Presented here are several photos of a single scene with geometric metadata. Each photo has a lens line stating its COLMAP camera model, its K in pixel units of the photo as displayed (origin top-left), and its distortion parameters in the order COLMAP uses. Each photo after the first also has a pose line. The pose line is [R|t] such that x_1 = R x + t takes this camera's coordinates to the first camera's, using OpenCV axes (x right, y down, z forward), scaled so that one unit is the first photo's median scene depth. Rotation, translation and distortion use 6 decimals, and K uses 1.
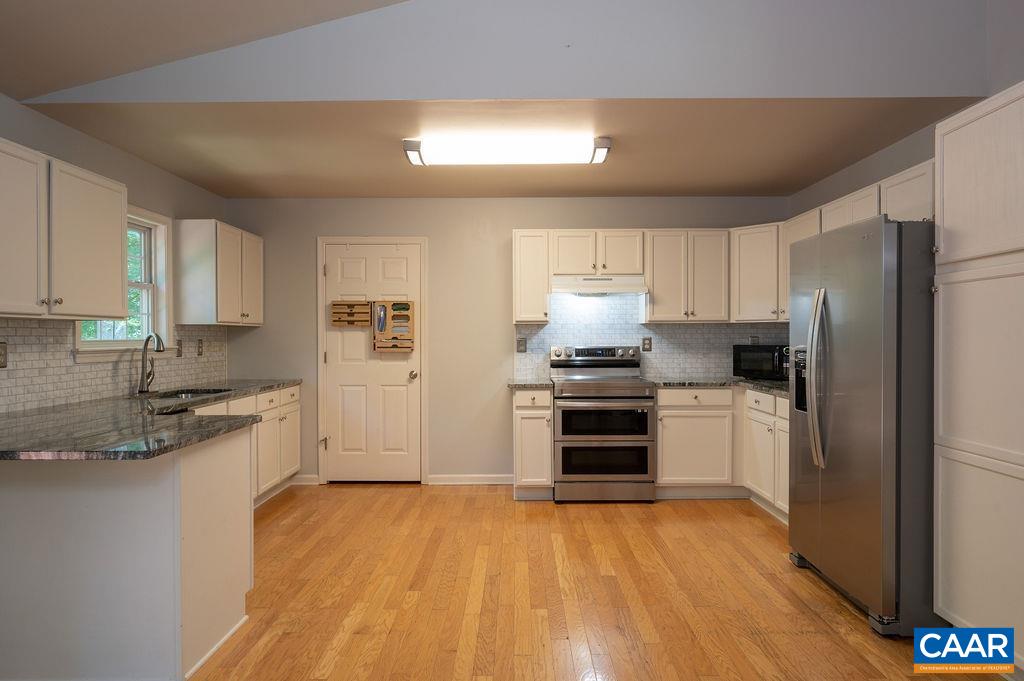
lens RADIAL K [[630.6, 0, 512.5], [0, 630.6, 342.8], [0, 0, 1]] dist [-0.006344, -0.000336]
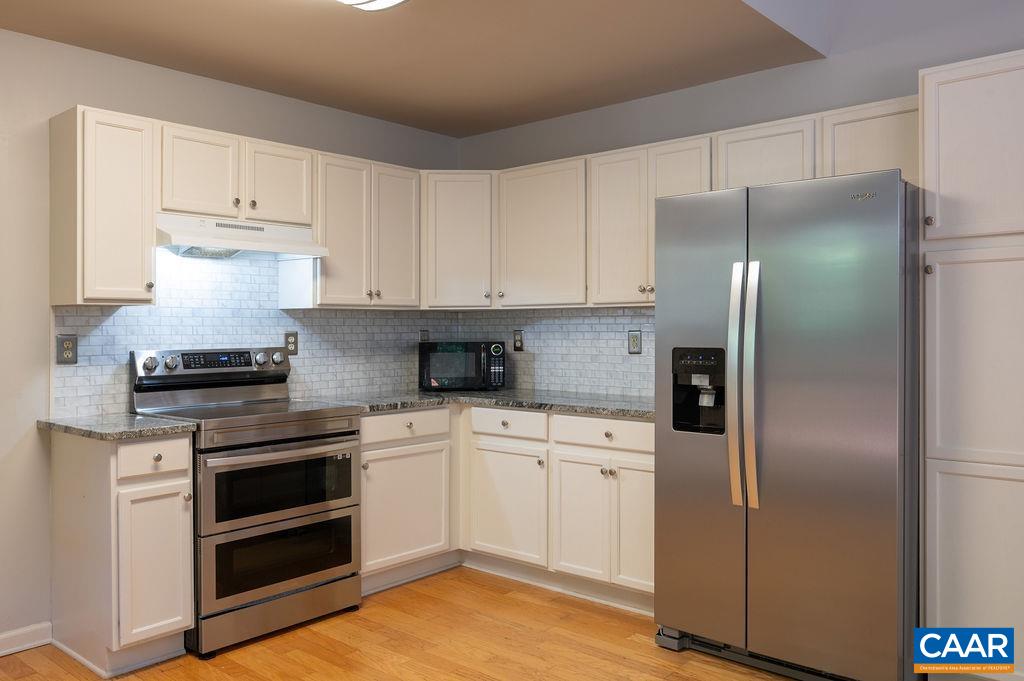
lens RADIAL K [[804.5, 0, 511.3], [0, 804.5, 331.2], [0, 0, 1]] dist [-0.009829, -0.016306]
pose [[0.659338, -0.003161, 0.751840, -0.238004], [0.012159, 0.999905, -0.006459, -0.002014], [-0.751748, 0.013400, 0.659314, 0.362299]]
